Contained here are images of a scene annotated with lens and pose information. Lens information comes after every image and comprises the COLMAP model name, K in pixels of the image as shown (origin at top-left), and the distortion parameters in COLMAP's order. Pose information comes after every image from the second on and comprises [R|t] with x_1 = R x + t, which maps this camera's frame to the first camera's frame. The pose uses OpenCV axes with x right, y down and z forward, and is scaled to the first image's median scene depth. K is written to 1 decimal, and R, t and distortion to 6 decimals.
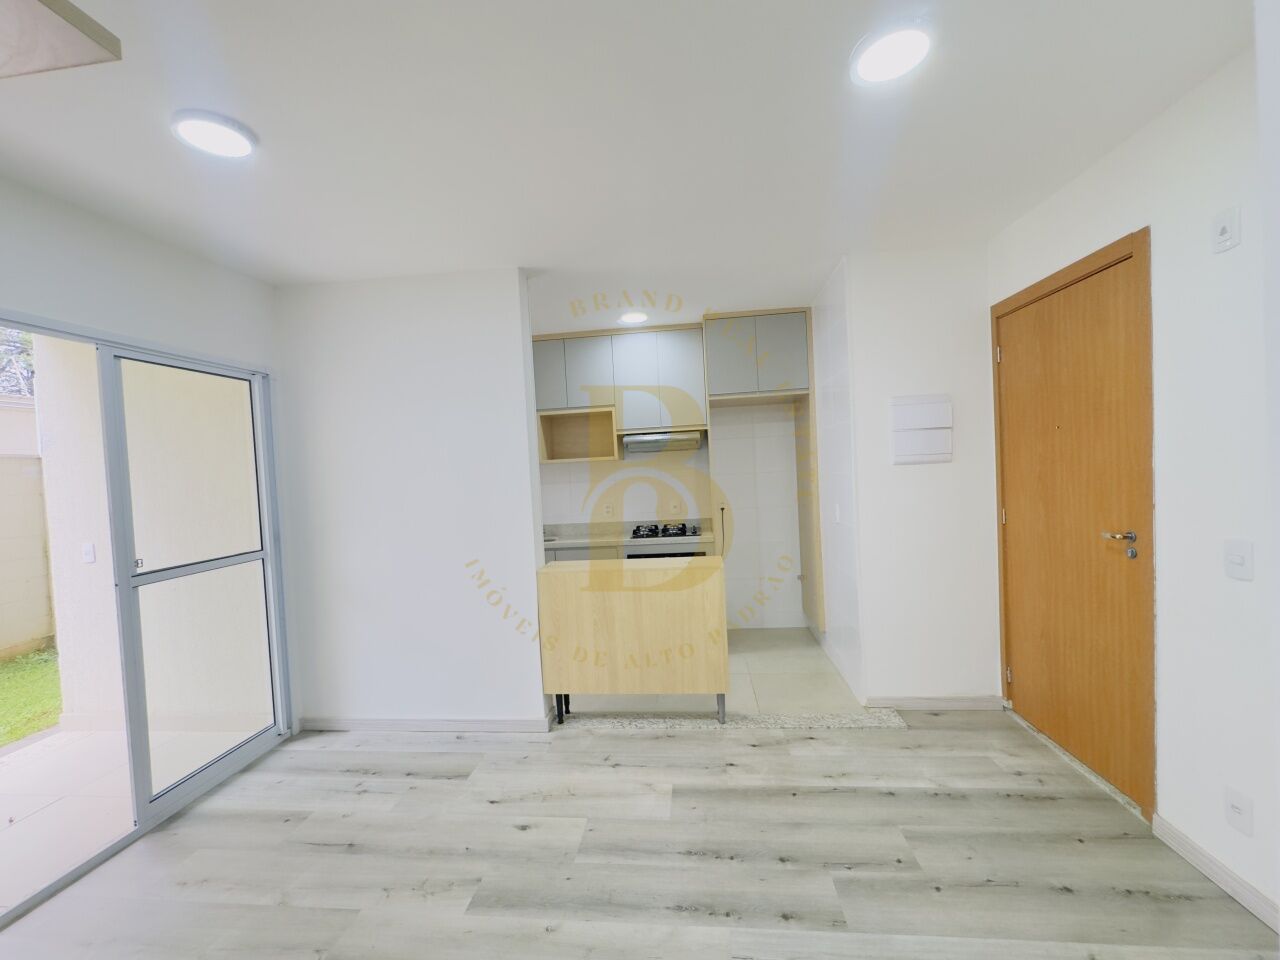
lens RADIAL K [[510.0, 0, 639.3], [0, 510.0, 479.1], [0, 0, 1]] dist [-0.001019, 0.000154]
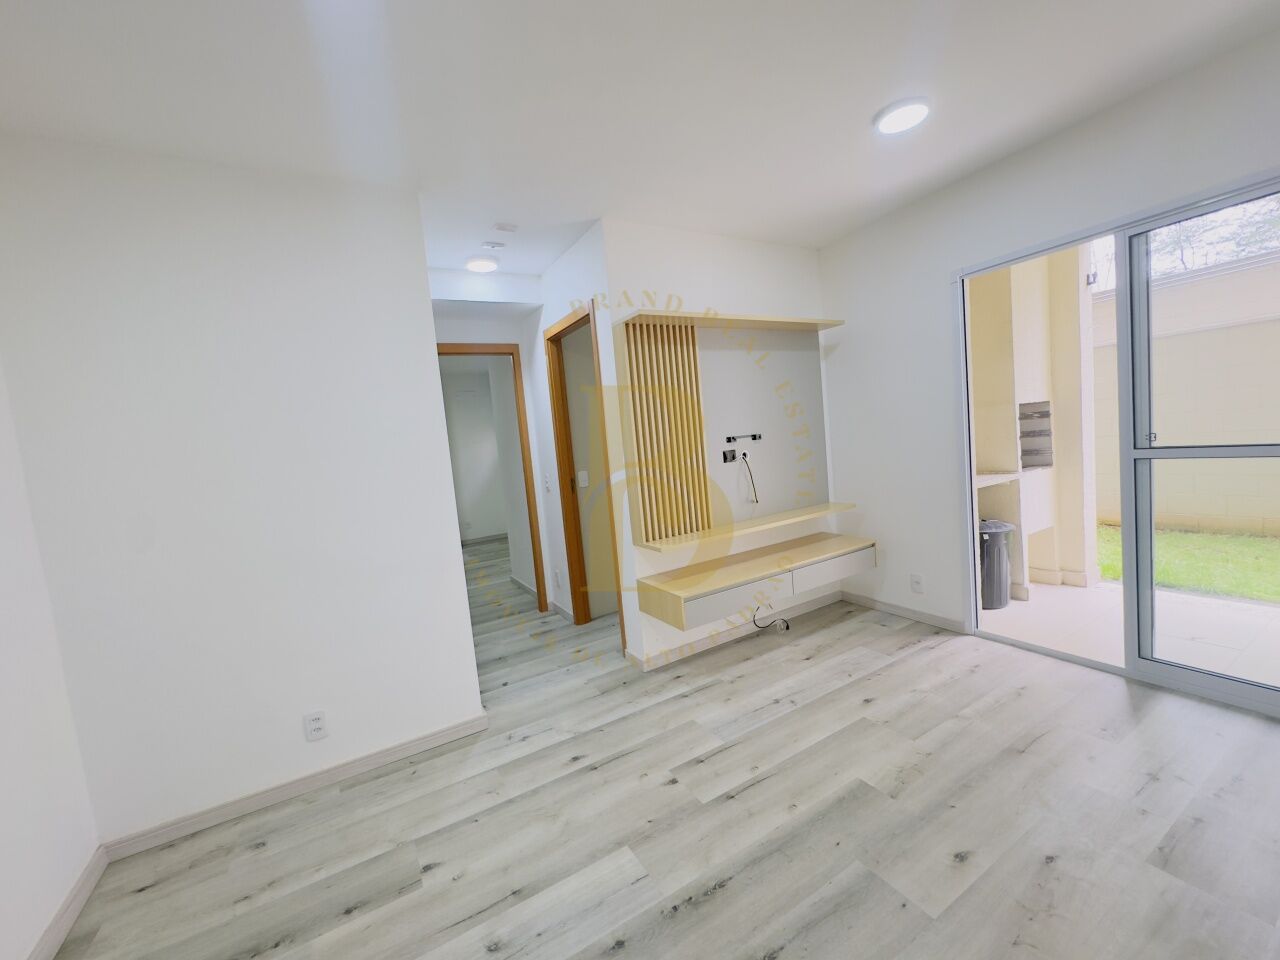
lens RADIAL K [[508.8, 0, 640.0], [0, 508.8, 480.0], [0, 0, 1]] dist [-0.002201, -0.000014]
pose [[-0.796242, 0.175596, -0.578934, 0.401532], [0.123323, 0.983968, 0.128834, -0.007772], [0.592276, 0.031187, -0.805132, 1.096057]]
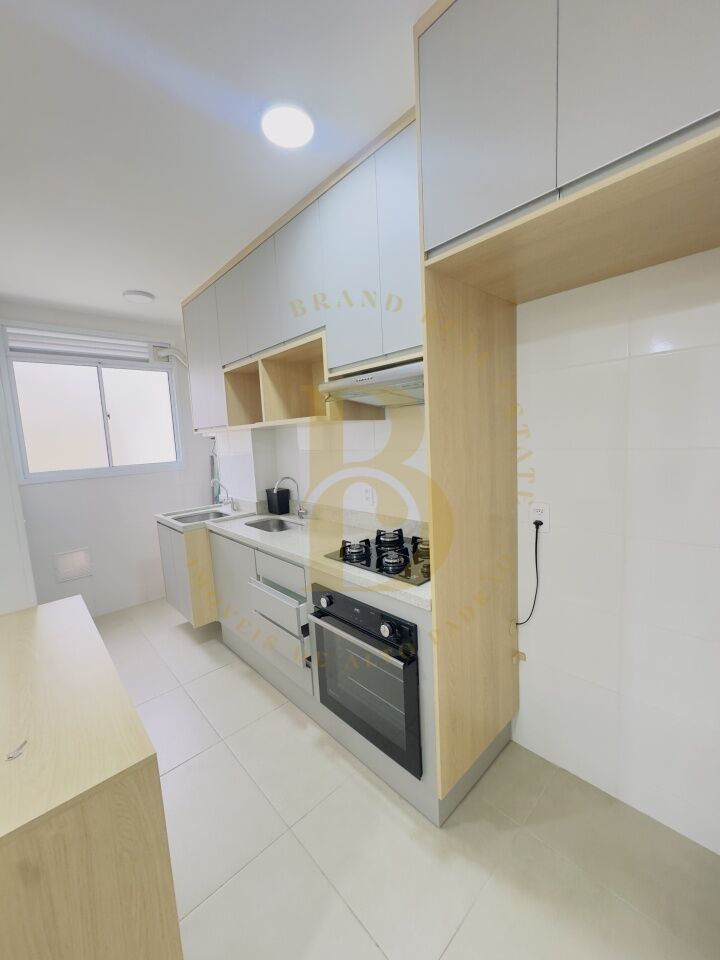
lens RADIAL K [[382.5, 0, 360.7], [0, 382.5, 478.8], [0, 0, 1]] dist [-0.001019, 0.000154]
pose [[0.755340, 0.089603, -0.649179, 0.469608], [-0.001318, 0.990814, 0.135224, -0.051863], [0.655332, -0.101284, 0.748519, 1.127084]]
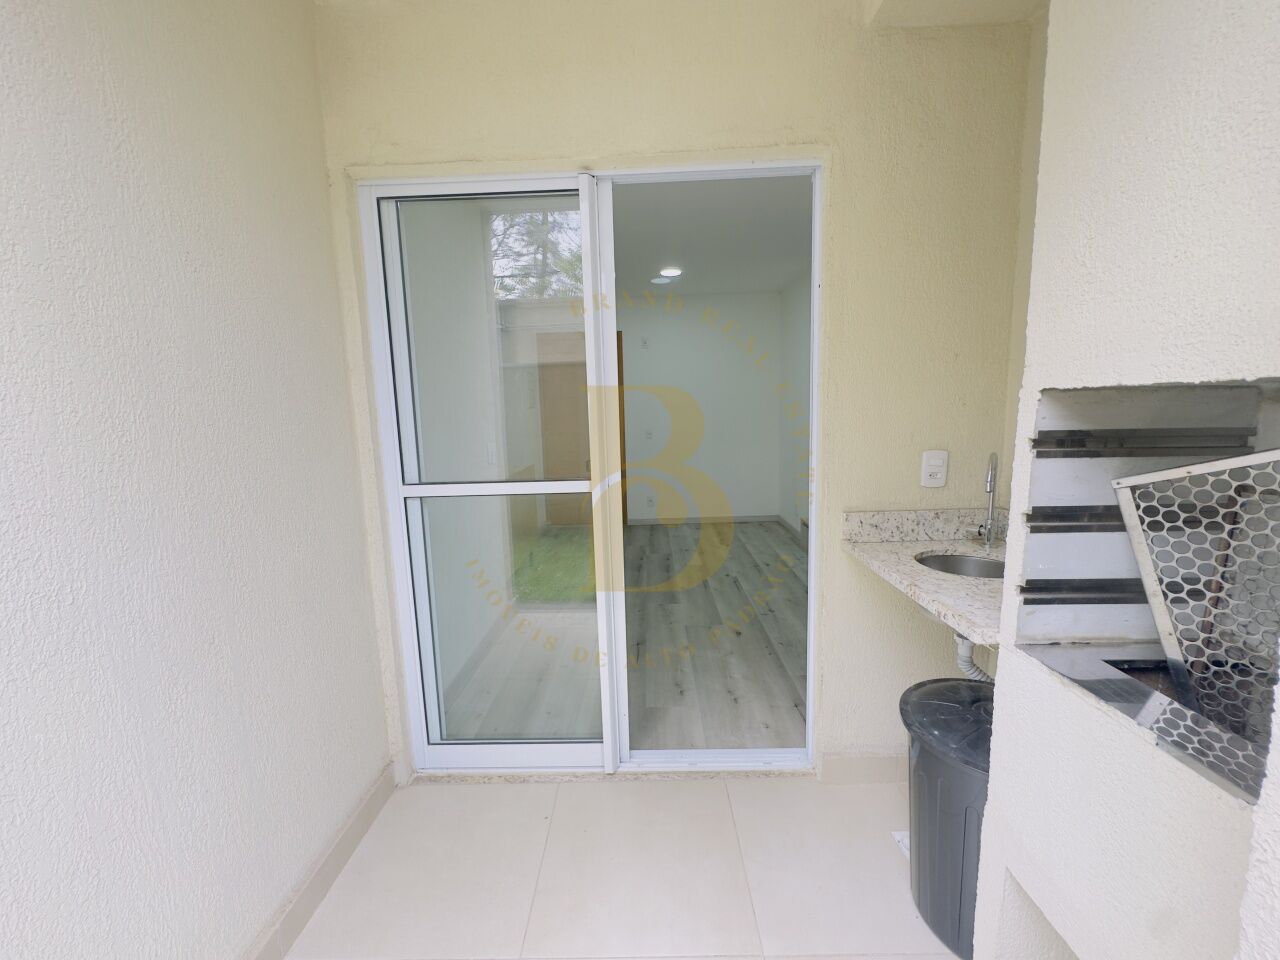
lens RADIAL K [[510.0, 0, 639.3], [0, 510.0, 479.1], [0, 0, 1]] dist [-0.001019, 0.000154]
pose [[-0.091163, -0.078595, 0.992730, -1.606575], [0.056697, 0.994854, 0.083969, 0.110614], [-0.994221, 0.063939, -0.086238, 0.895712]]
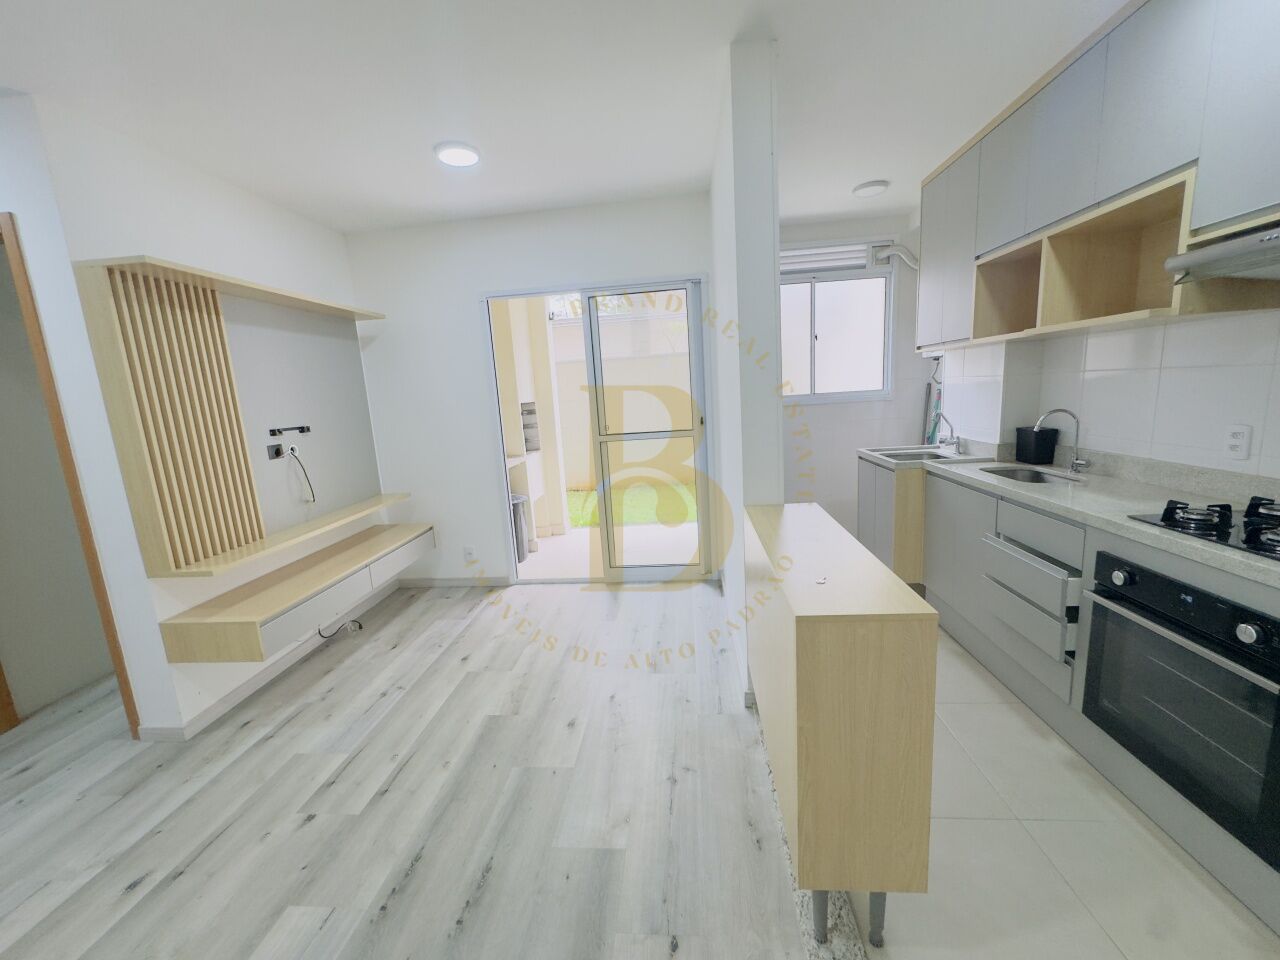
lens RADIAL K [[510.0, 0, 639.3], [0, 510.0, 479.1], [0, 0, 1]] dist [-0.001019, 0.000154]
pose [[0.026610, 0.222174, -0.974644, 0.580153], [0.039118, 0.974011, 0.223098, -0.031627], [0.998880, -0.044063, 0.017227, 0.963384]]
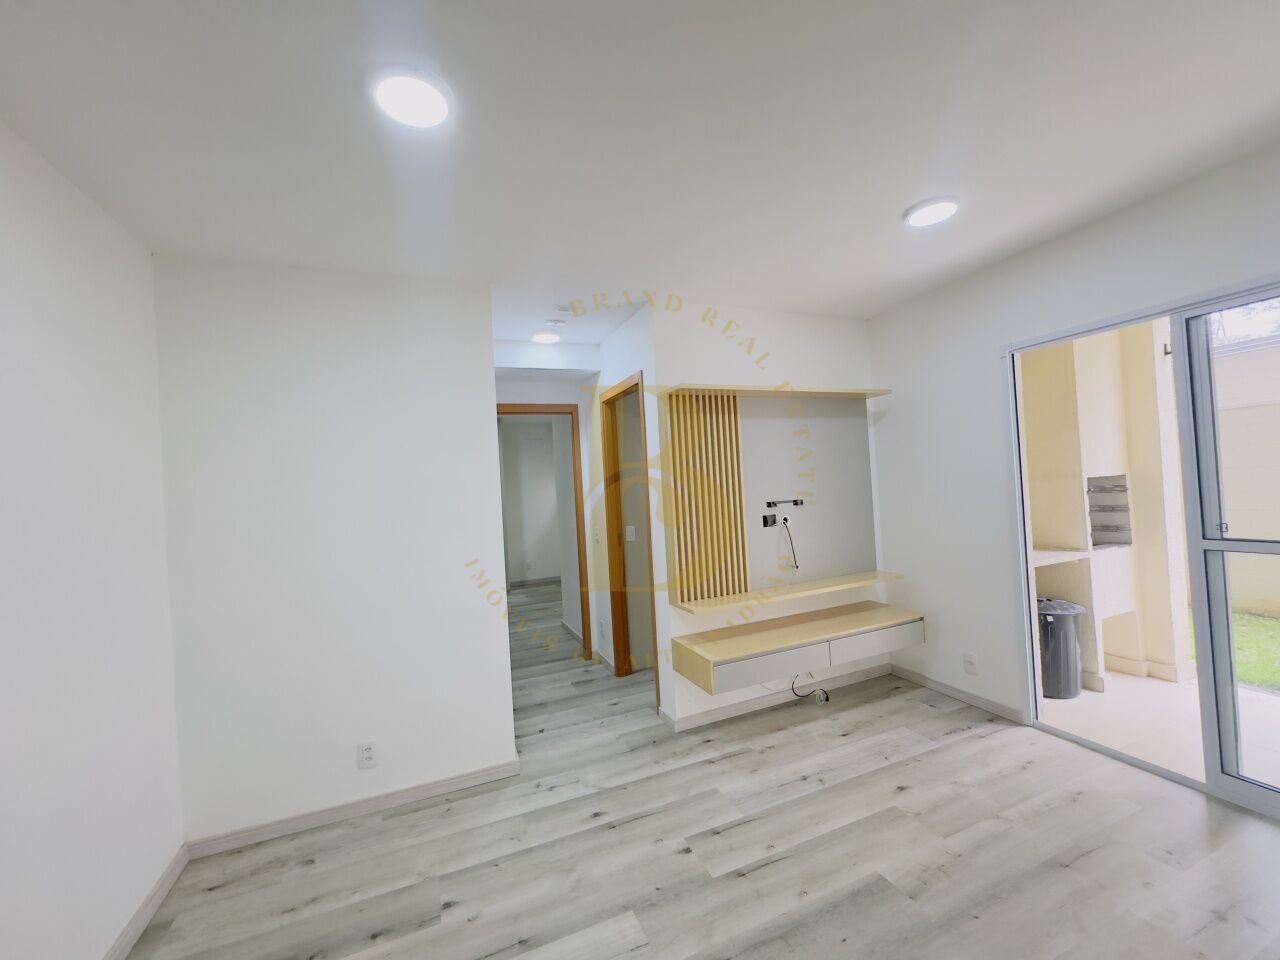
lens RADIAL K [[508.8, 0, 640.0], [0, 508.8, 480.0], [0, 0, 1]] dist [-0.002201, -0.000014]
pose [[-0.871627, 0.097507, -0.480374, 0.375251], [0.093495, 0.995094, 0.032342, -0.050808], [0.481171, -0.016722, -0.876467, 1.180384]]
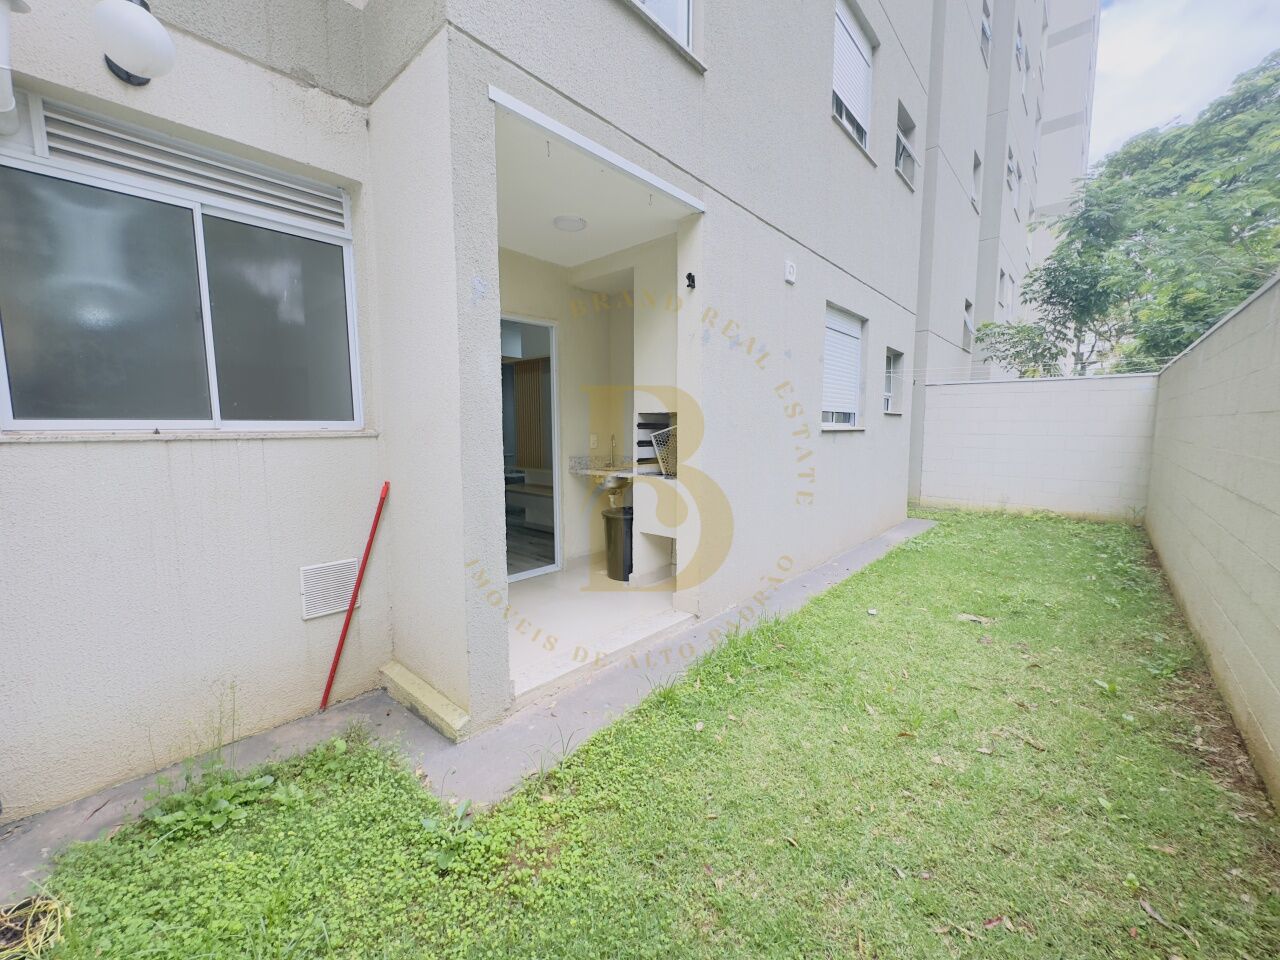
lens RADIAL K [[510.0, 0, 639.3], [0, 510.0, 479.1], [0, 0, 1]] dist [-0.001019, 0.000154]
pose [[-0.808405, -0.007455, 0.588579, -2.195525], [0.057949, 0.994054, 0.092184, 0.151226], [-0.585767, 0.108630, -0.803167, 1.854992]]
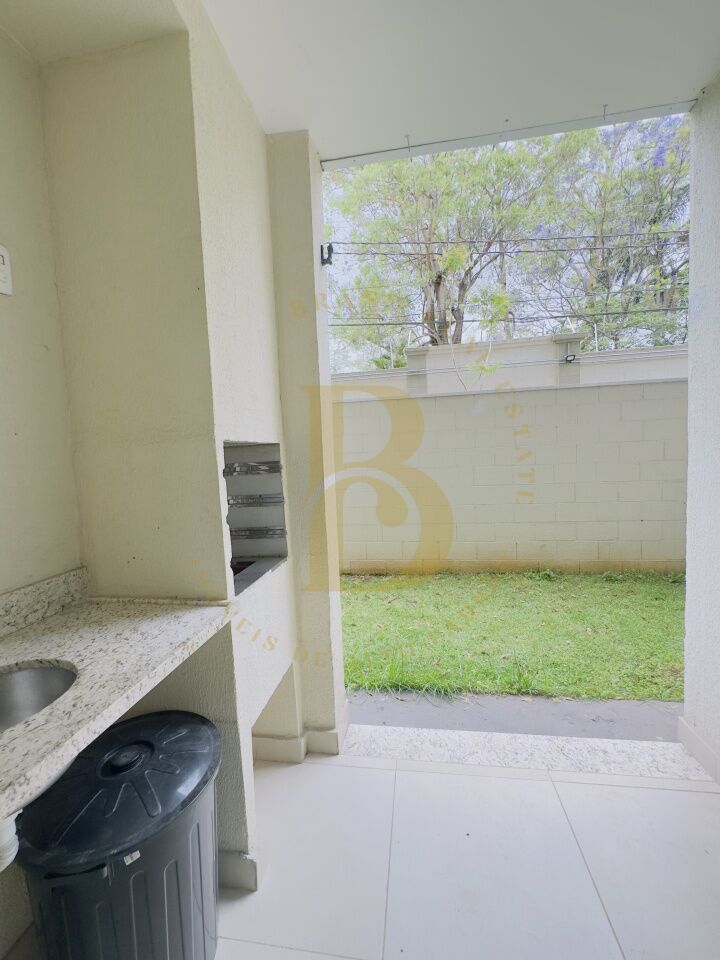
lens RADIAL K [[382.5, 0, 360.7], [0, 382.5, 478.8], [0, 0, 1]] dist [-0.001019, 0.000154]
pose [[-0.043696, 0.119188, -0.991910, -0.822845], [0.024369, 0.992690, 0.118208, 0.089934], [0.998748, -0.019007, -0.046281, 0.765271]]
